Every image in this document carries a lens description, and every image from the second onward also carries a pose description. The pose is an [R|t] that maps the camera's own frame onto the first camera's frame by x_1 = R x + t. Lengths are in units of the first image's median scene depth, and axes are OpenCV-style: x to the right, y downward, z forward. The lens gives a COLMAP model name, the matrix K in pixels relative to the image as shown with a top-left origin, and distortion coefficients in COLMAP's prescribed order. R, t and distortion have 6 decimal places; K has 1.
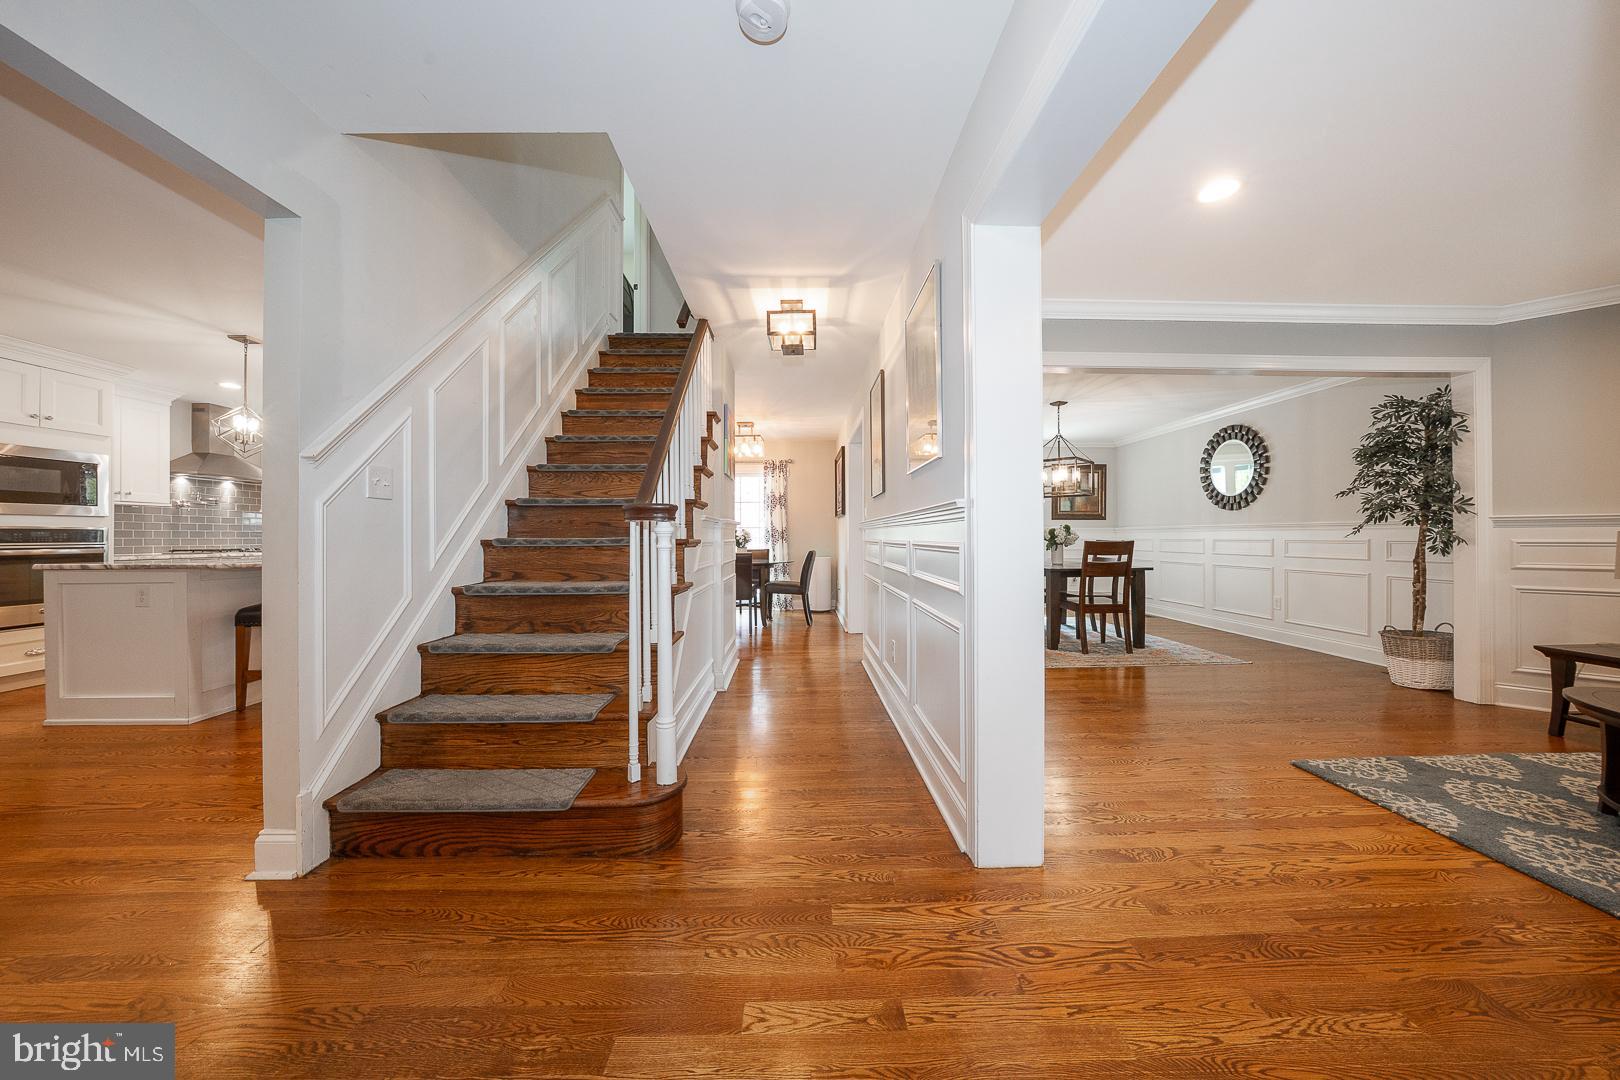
lens RADIAL K [[555.9, 0, 803.7], [0, 555.9, 532.6], [0, 0, 1]] dist [-0.021355, 0.004409]
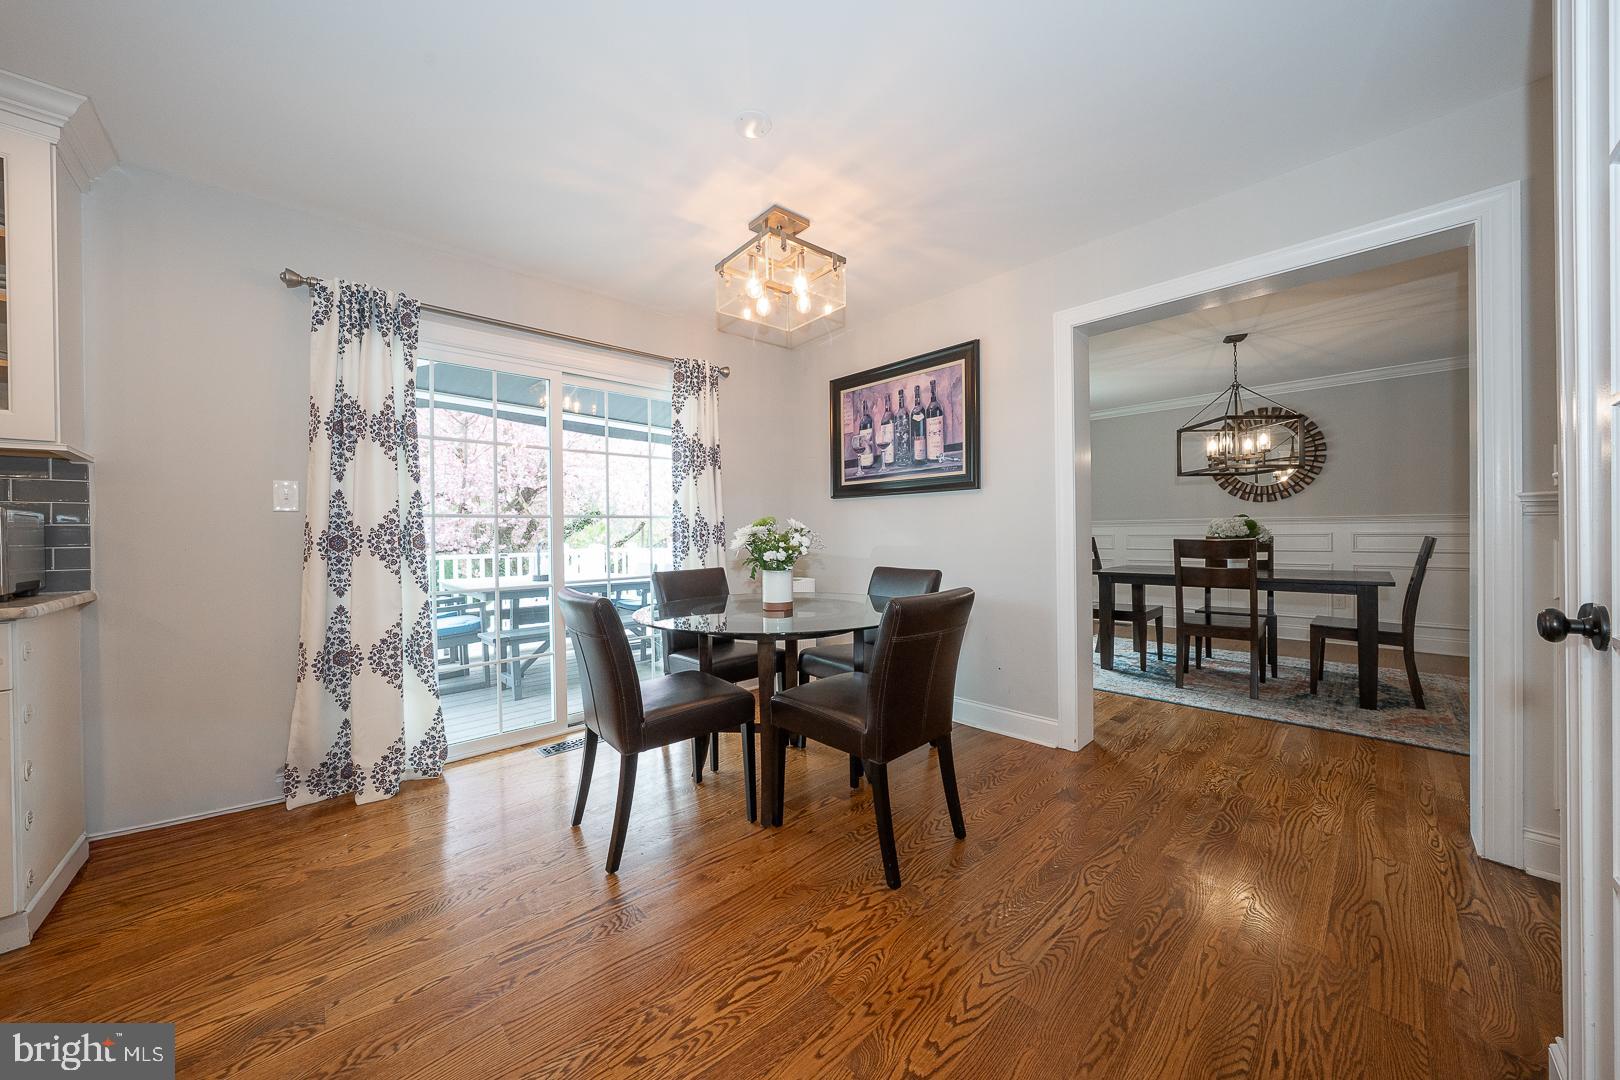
lens RADIAL K [[555.9, 0, 811.6], [0, 555.9, 534.8], [0, 0, 1]] dist [-0.021355, 0.004409]
pose [[0.740699, -0.008958, 0.671777, -0.463228], [0.006582, 0.999960, 0.006077, 0.003195], [-0.671804, -0.000080, 0.740728, 1.015113]]
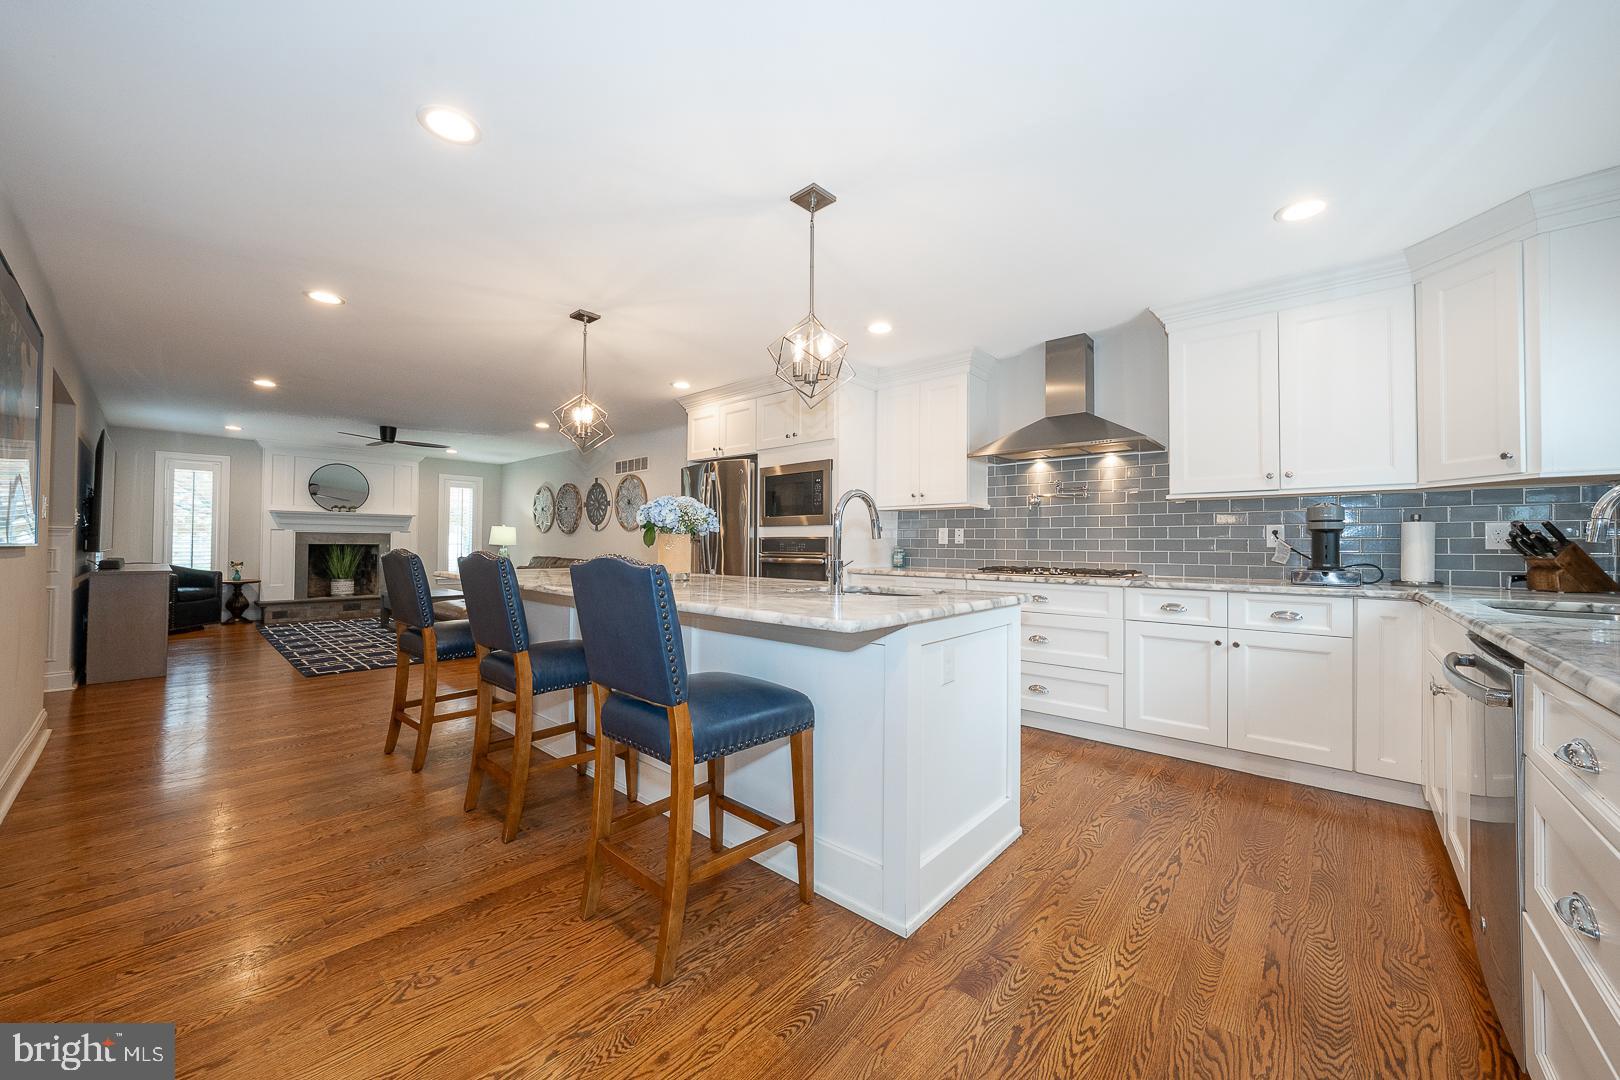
lens RADIAL K [[595.0, 0, 812.8], [0, 595.0, 533.5], [0, 0, 1]] dist [-0.014570, 0.000369]
pose [[-0.676344, -0.016074, -0.736410, -0.450040], [-0.000936, 0.999780, -0.020963, 0.005867], [0.736585, -0.013489, -0.676211, 1.461017]]
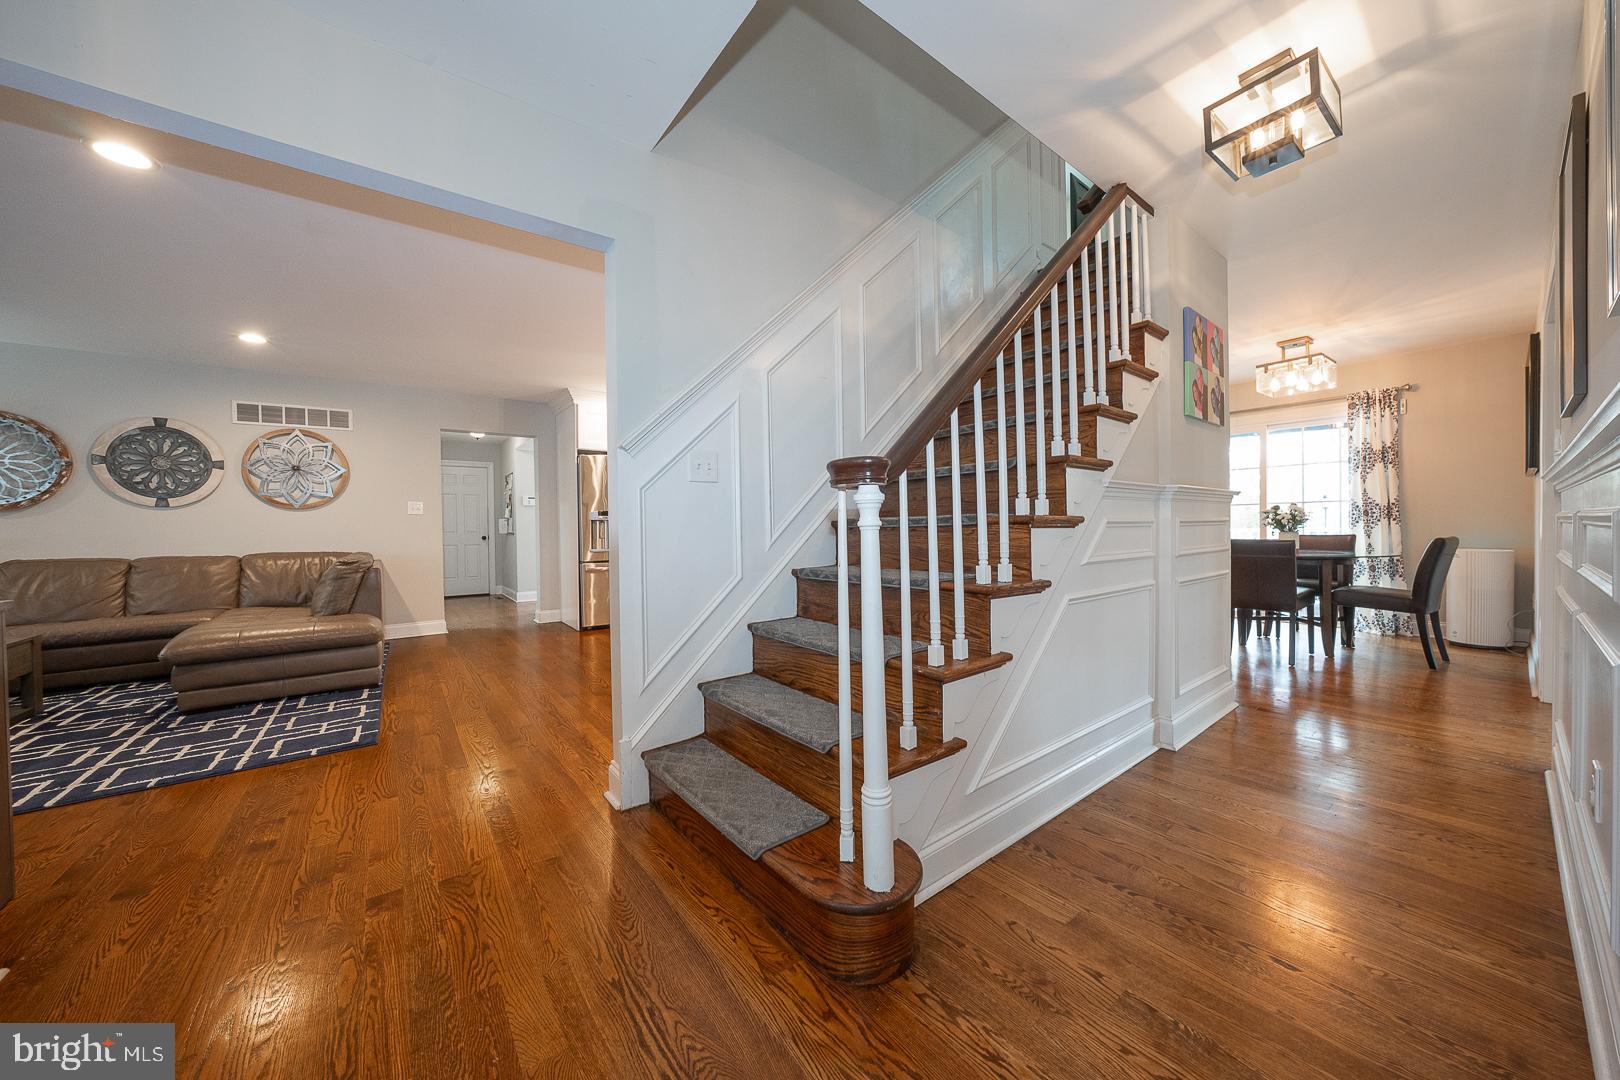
lens RADIAL K [[555.9, 0, 821.7], [0, 555.9, 533.3], [0, 0, 1]] dist [-0.021355, 0.004409]
pose [[0.605447, 0.001284, -0.795885, 0.093205], [0.018888, 0.999694, 0.015981, 0.010683], [0.795662, -0.024708, 0.605237, 0.226446]]
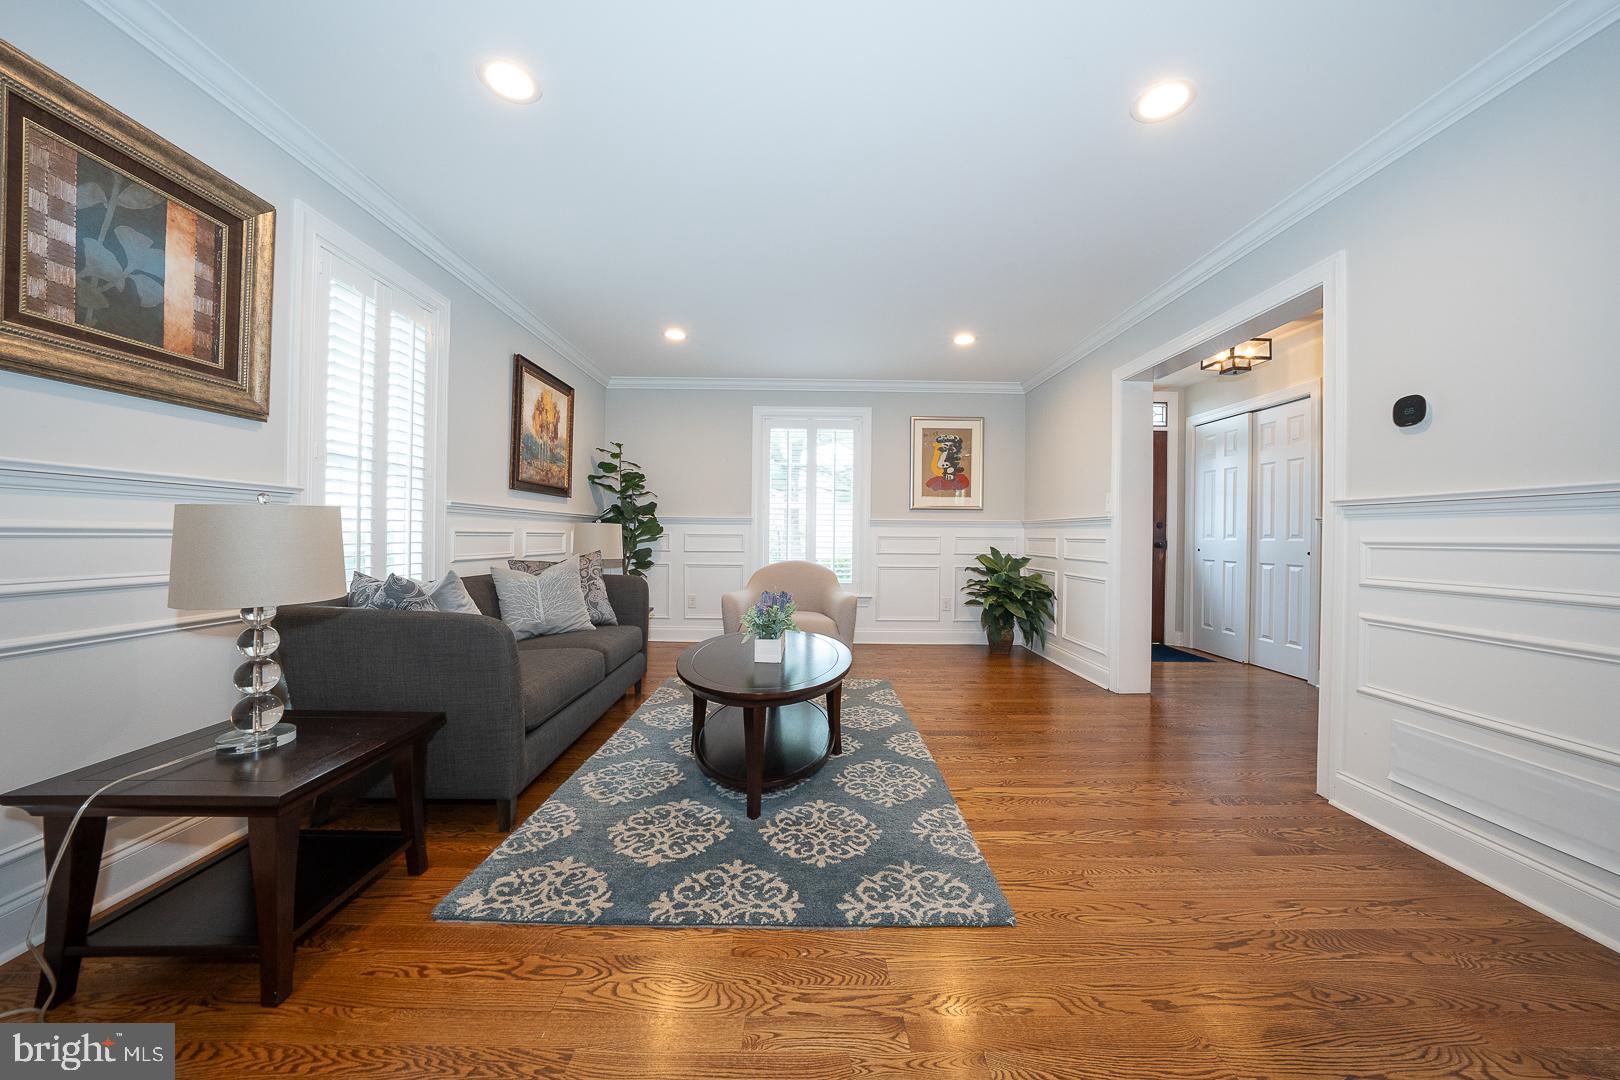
lens RADIAL K [[555.9, 0, 811.7], [0, 555.9, 535.1], [0, 0, 1]] dist [-0.021355, 0.004409]
pose [[-0.999917, -0.008046, 0.010075, 0.571197], [-0.008103, 0.999951, -0.005629, 0.012119], [-0.010030, -0.005710, -0.999933, 0.817418]]
